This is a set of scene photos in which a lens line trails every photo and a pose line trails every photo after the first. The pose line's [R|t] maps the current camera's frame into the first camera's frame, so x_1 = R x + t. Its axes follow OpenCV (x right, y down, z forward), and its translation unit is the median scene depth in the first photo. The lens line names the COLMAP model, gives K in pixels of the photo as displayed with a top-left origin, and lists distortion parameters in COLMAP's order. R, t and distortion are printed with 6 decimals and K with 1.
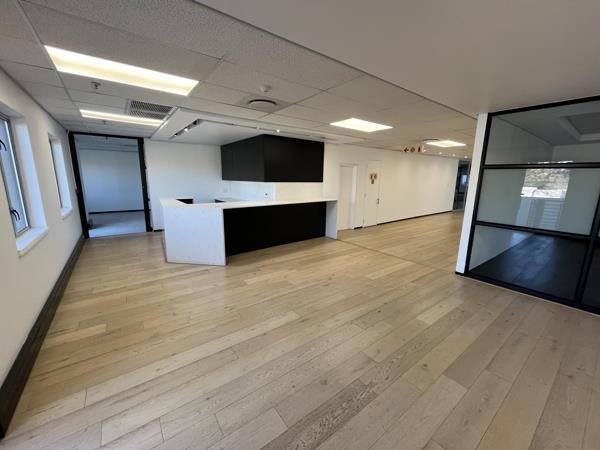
lens RADIAL K [[241.9, 0, 299.2], [0, 241.9, 223.0], [0, 0, 1]] dist [0.000218, 0.000055]
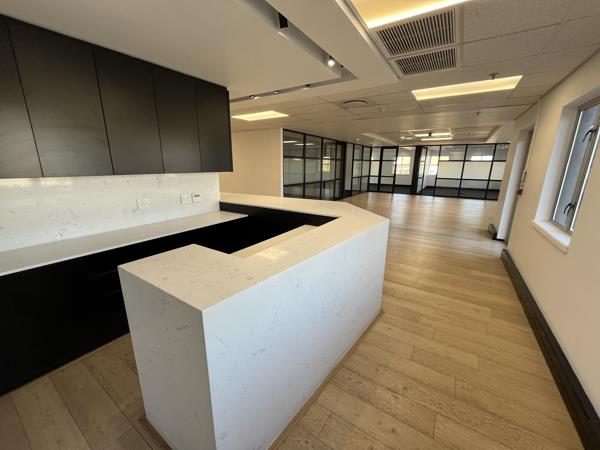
lens RADIAL K [[241.9, 0, 298.2], [0, 241.9, 224.8], [0, 0, 1]] dist [0.000218, 0.000055]
pose [[-0.339649, -0.245605, 0.907919, -1.314741], [0.173816, 0.932287, 0.317221, -0.360766], [-0.924352, 0.265554, -0.273960, 1.763395]]
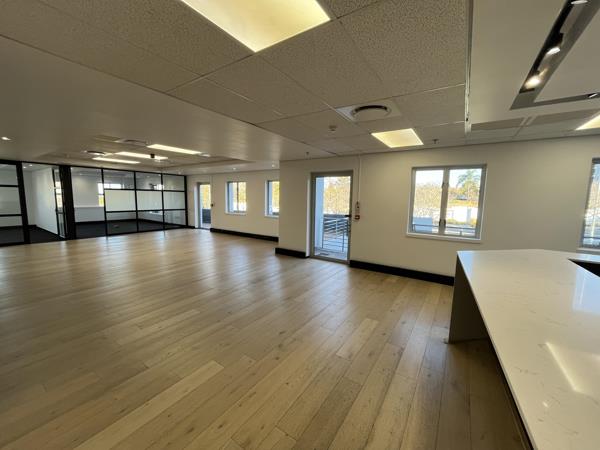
lens RADIAL K [[241.9, 0, 298.3], [0, 241.9, 223.6], [0, 0, 1]] dist [0.000218, 0.000055]
pose [[-0.948913, 0.004045, -0.315513, 0.342008], [-0.092672, 0.952248, 0.290921, -0.355290], [0.301624, 0.305298, -0.903226, 1.783256]]
